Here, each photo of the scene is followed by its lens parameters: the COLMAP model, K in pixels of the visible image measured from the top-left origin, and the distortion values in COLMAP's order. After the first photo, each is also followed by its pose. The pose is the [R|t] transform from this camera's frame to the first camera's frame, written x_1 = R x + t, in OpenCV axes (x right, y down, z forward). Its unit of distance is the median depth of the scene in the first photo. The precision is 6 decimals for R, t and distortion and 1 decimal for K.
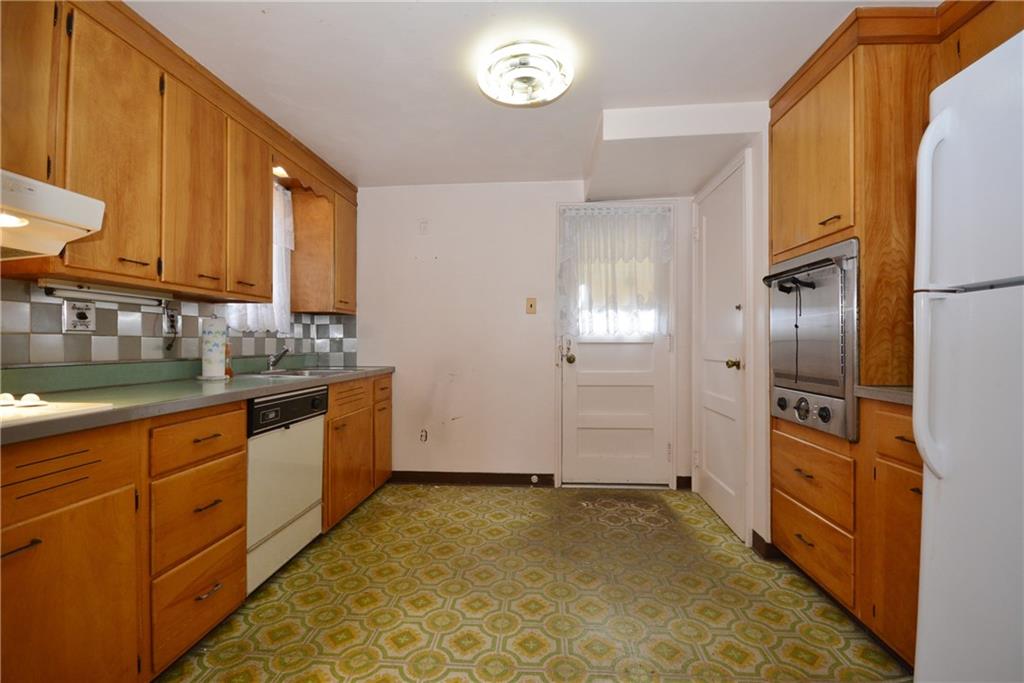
lens RADIAL K [[451.9, 0, 513.9], [0, 451.9, 343.2], [0, 0, 1]] dist [-0.000090, -0.005848]
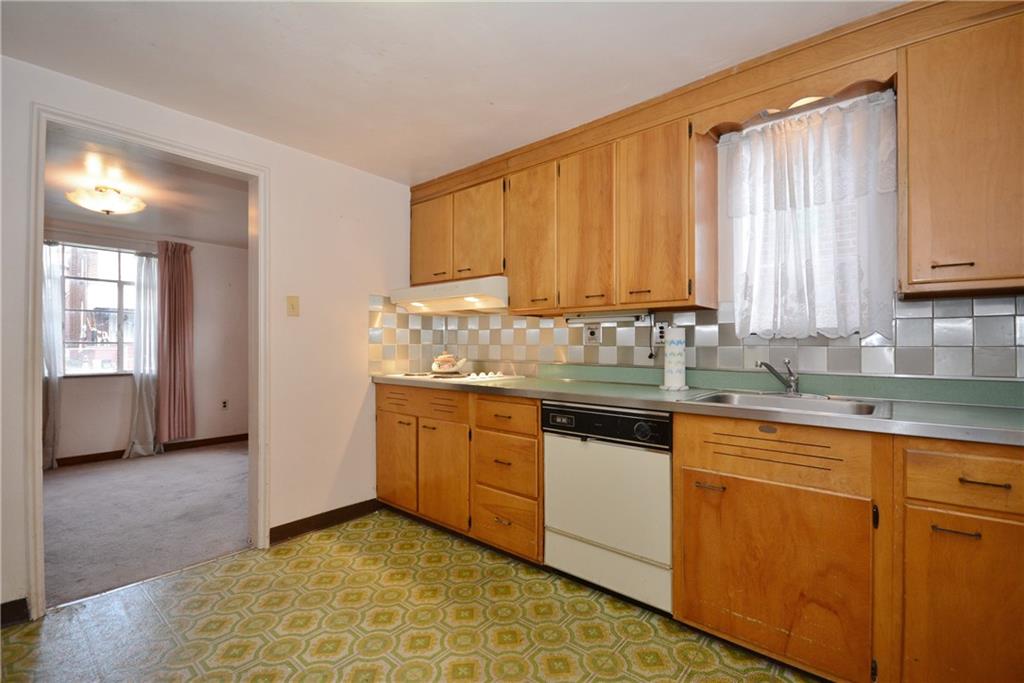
lens RADIAL K [[451.9, 0, 513.3], [0, 451.9, 345.4], [0, 0, 1]] dist [-0.000090, -0.005848]
pose [[-0.593840, -0.002482, -0.804580, 0.359240], [-0.004466, 0.999990, 0.000211, -0.016059], [0.804571, 0.003718, -0.593845, 1.396599]]
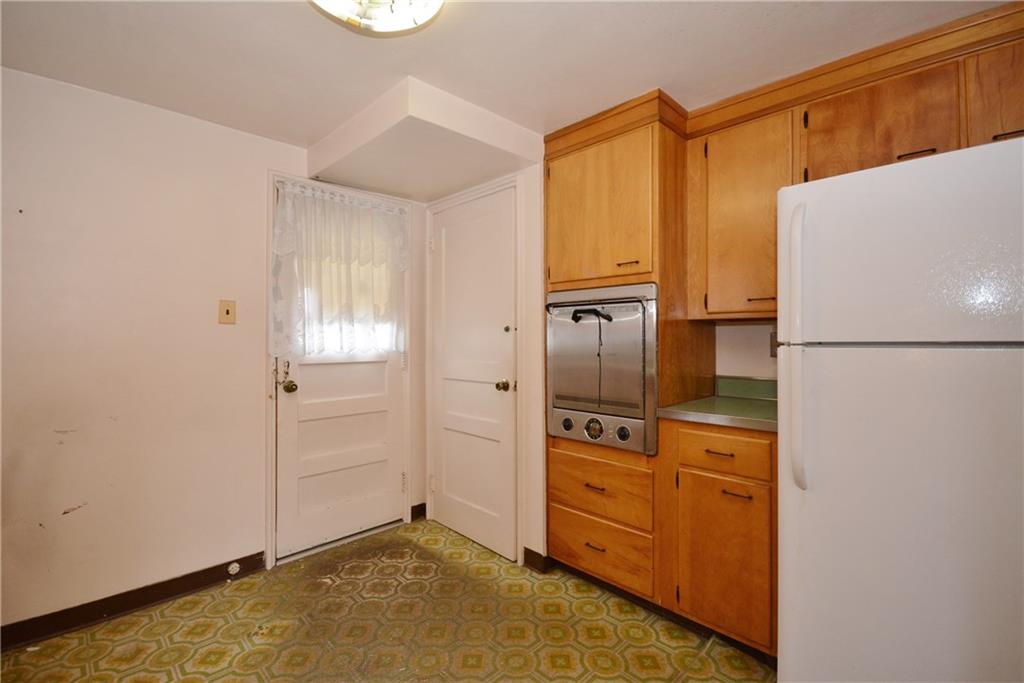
lens RADIAL K [[451.9, 0, 509.8], [0, 451.9, 338.4], [0, 0, 1]] dist [-0.000090, -0.005848]
pose [[0.665228, 0.001071, 0.746639, -0.285862], [0.001621, 0.999995, -0.002878, -0.063697], [-0.746638, 0.003125, 0.665223, 0.374583]]
